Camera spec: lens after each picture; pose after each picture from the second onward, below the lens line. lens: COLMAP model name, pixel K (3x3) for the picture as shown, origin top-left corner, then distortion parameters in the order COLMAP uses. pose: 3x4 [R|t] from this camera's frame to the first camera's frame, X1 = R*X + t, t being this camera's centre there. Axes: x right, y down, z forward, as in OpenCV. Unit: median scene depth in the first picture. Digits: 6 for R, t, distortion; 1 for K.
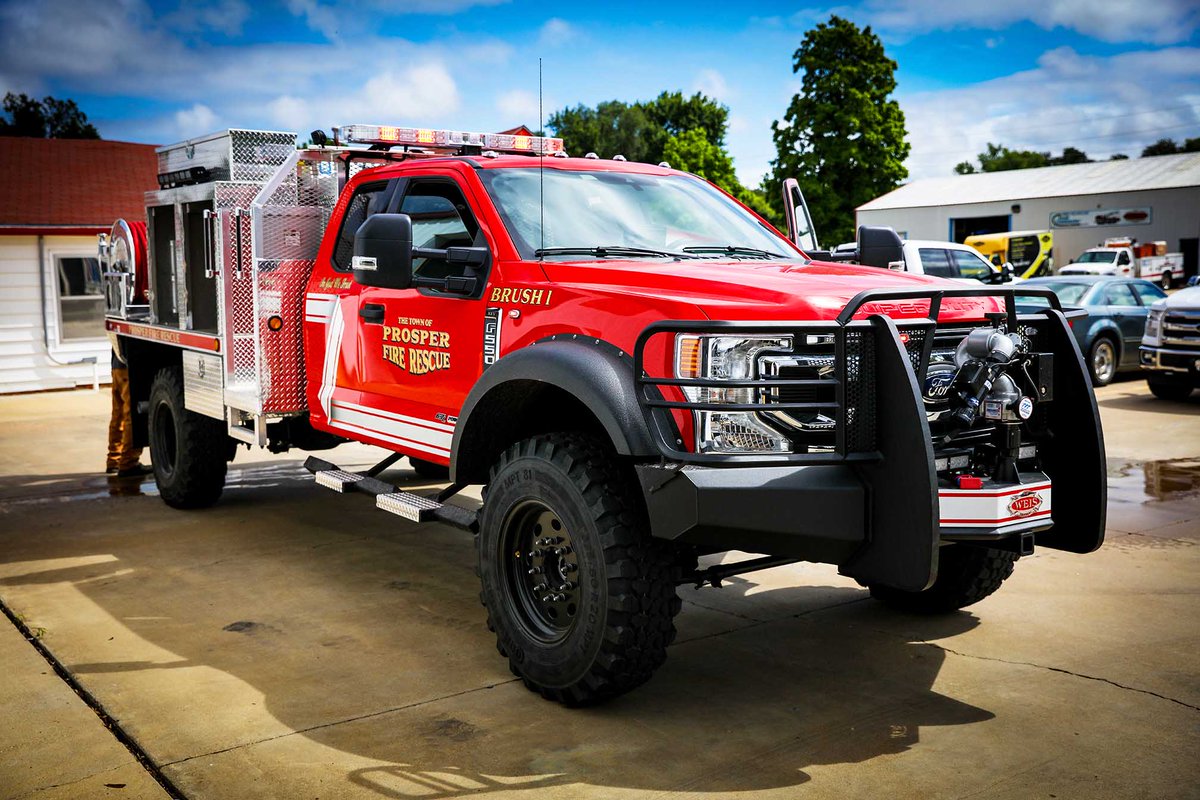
lens RADIAL K [[1238.5, 0, 600.0], [0, 1238.5, 400.0], [0, 0, 1]] dist [-0.000713, 0.010882]
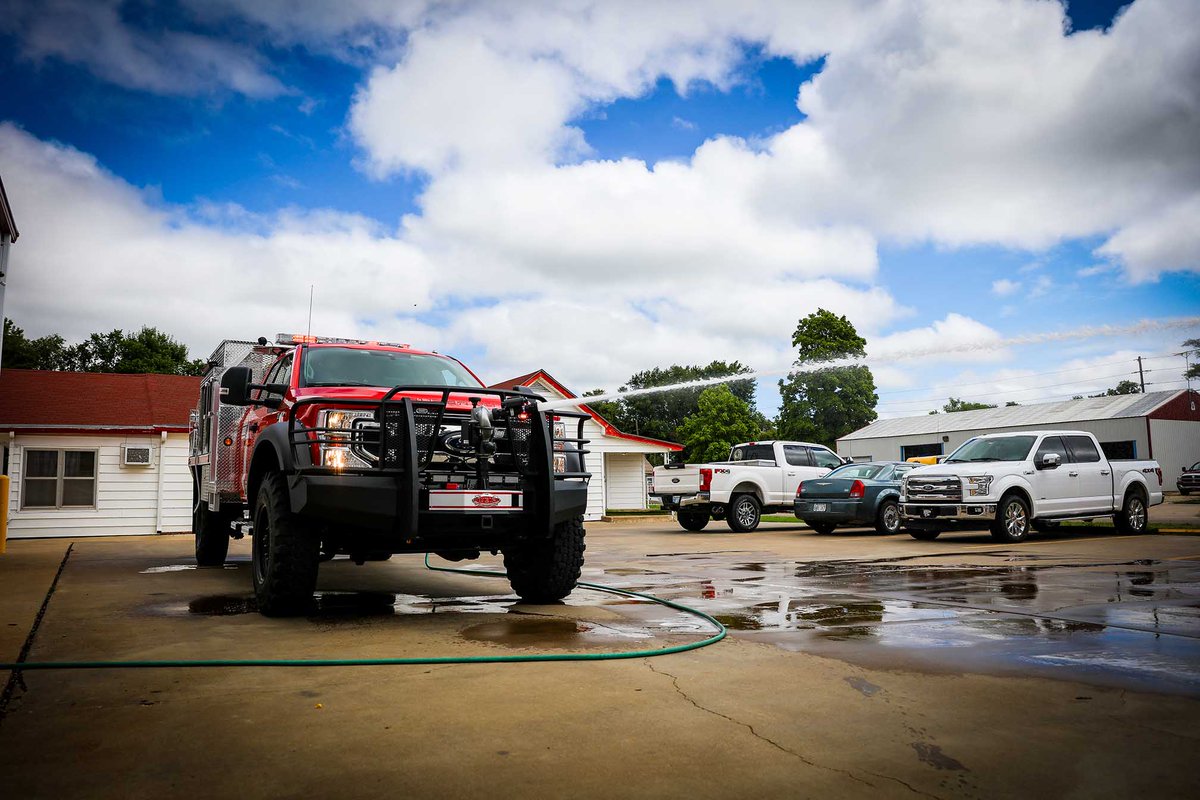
lens RADIAL K [[917.6, 0, 600.0], [0, 917.6, 400.0], [0, 0, 1]] dist [-0.125447, 0.000312]
pose [[0.988450, -0.001002, -0.151546, 0.095462], [-0.031866, 0.976249, -0.214296, 0.029666], [0.148162, 0.216649, 0.964941, -0.040356]]
